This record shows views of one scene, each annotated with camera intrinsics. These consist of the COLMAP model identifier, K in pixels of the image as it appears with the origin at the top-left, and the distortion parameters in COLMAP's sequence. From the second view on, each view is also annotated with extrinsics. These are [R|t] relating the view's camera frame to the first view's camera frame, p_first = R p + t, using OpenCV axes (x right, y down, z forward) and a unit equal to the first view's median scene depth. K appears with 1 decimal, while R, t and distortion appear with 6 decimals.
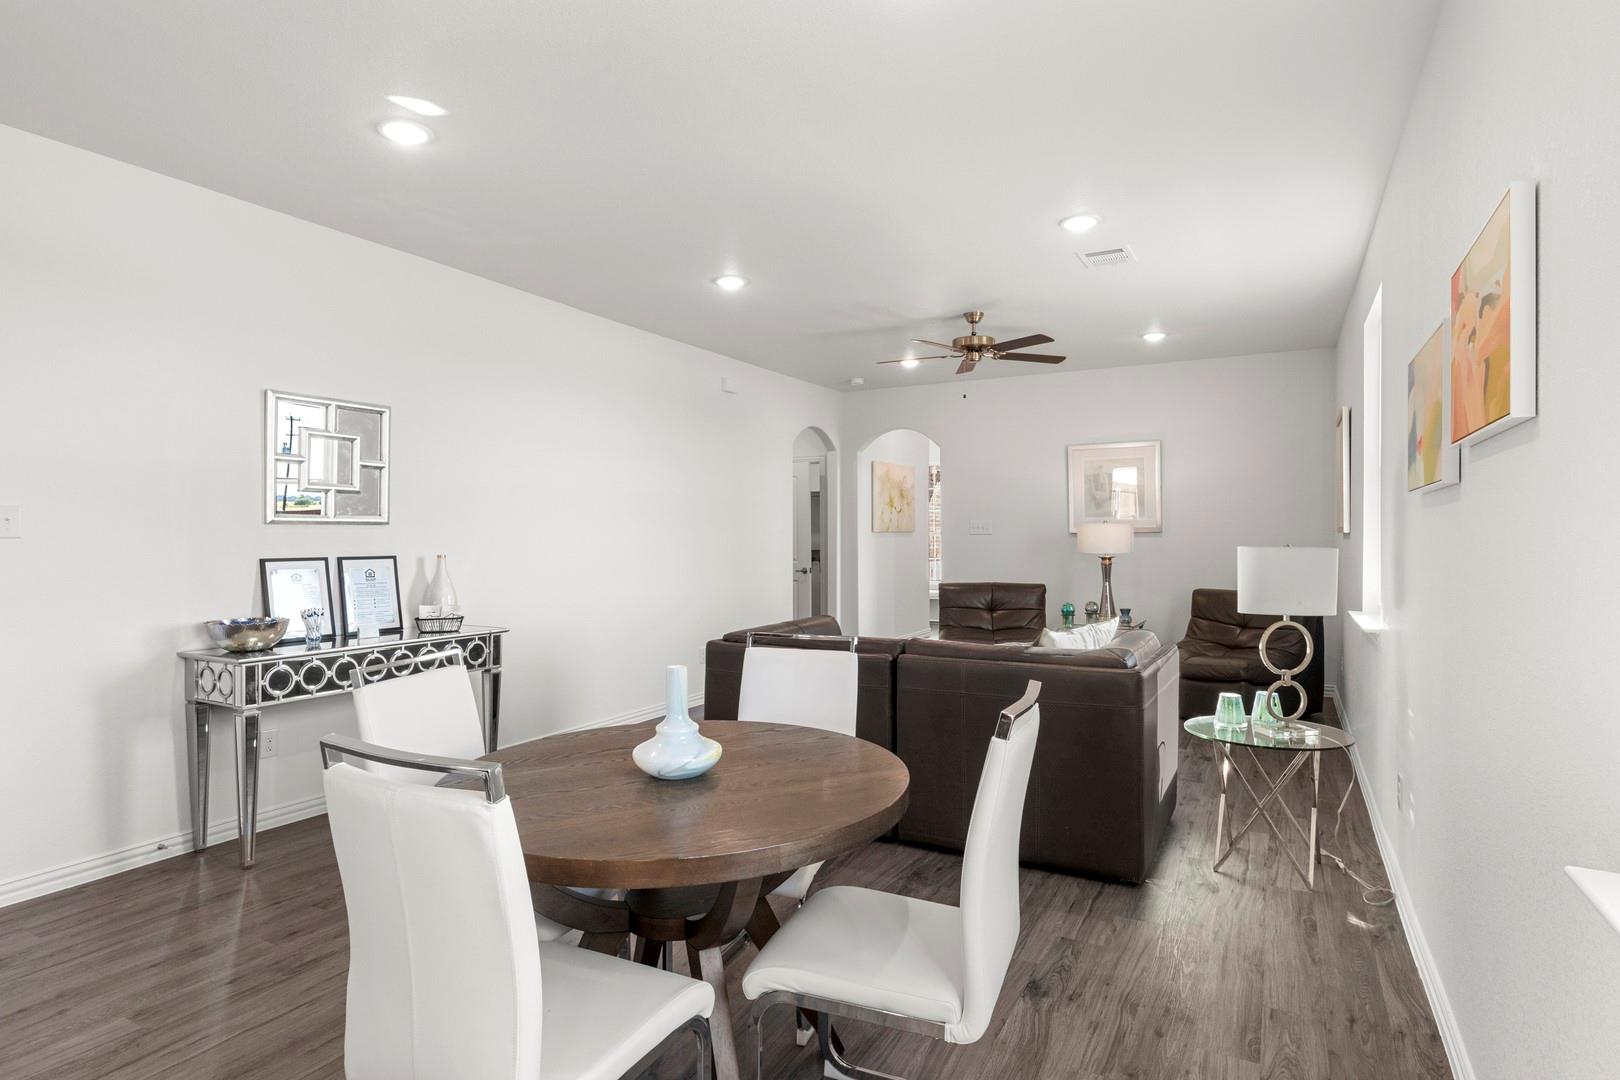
lens RADIAL K [[867.8, 0, 813.6], [0, 867.8, 537.8], [0, 0, 1]] dist [0.004880, 0.000463]
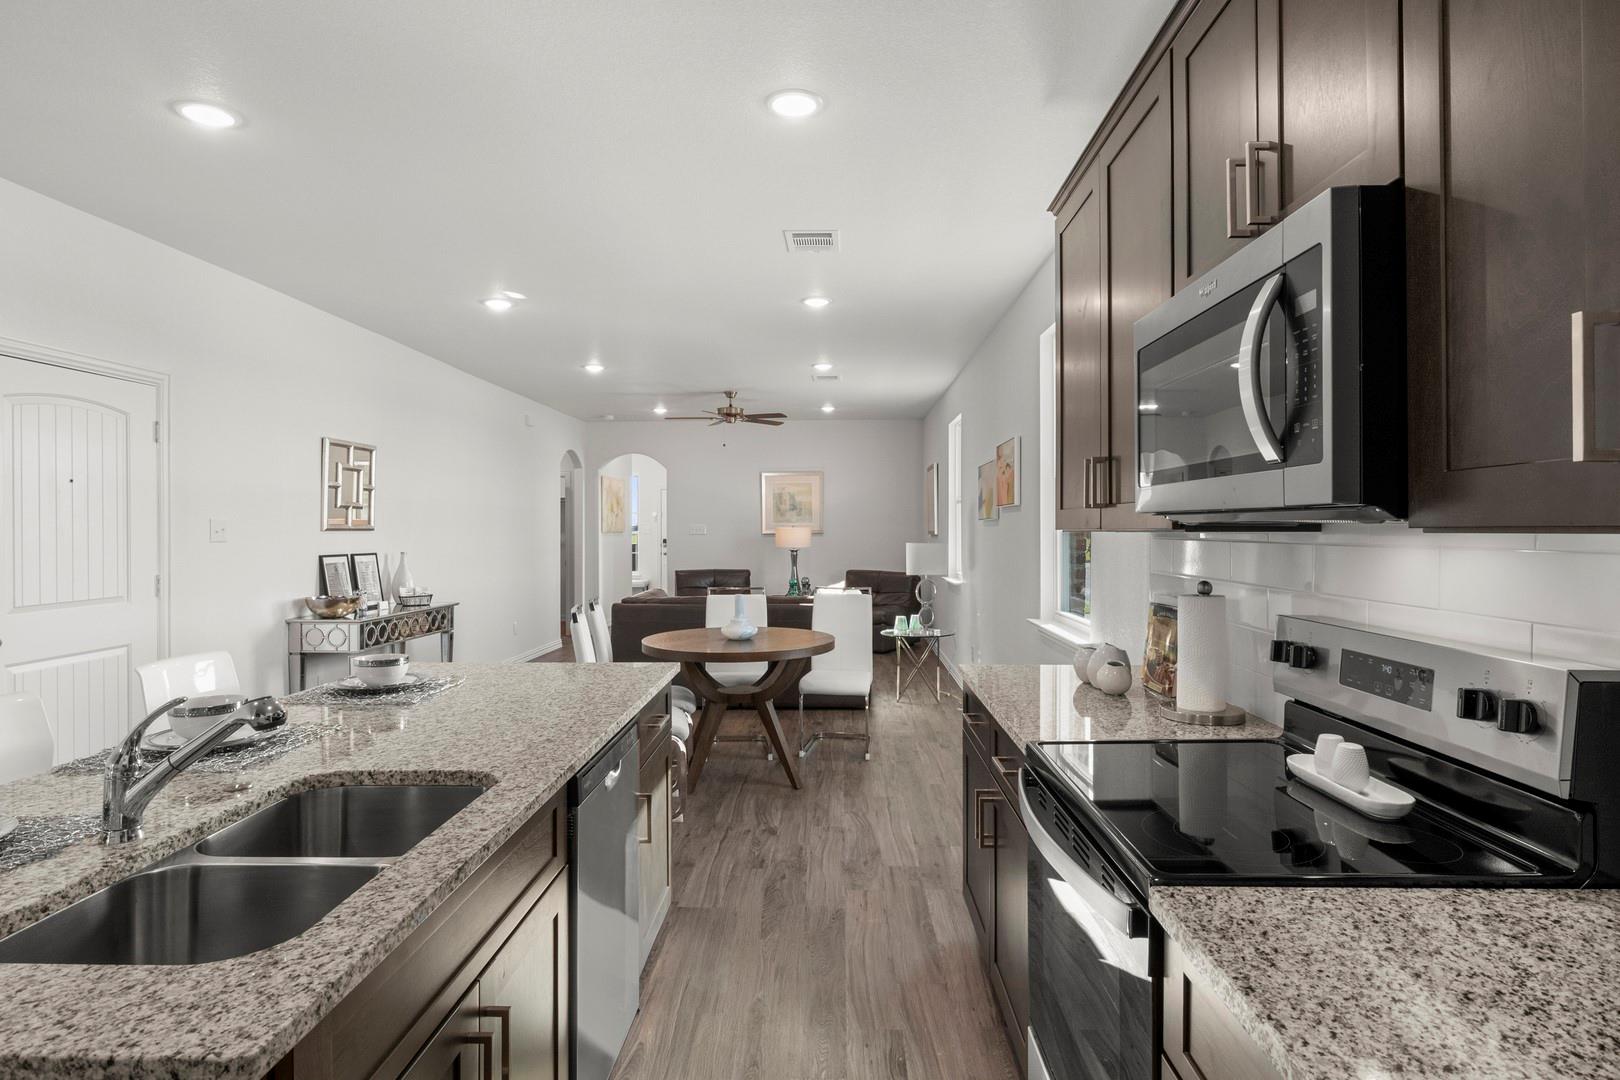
lens RADIAL K [[867.8, 0, 806.8], [0, 867.8, 523.4], [0, 0, 1]] dist [0.004880, 0.000463]
pose [[0.898693, 0.004546, 0.438554, -0.419996], [0.000720, 0.999930, -0.011840, -0.008620], [-0.438577, 0.010956, 0.898627, -0.501061]]
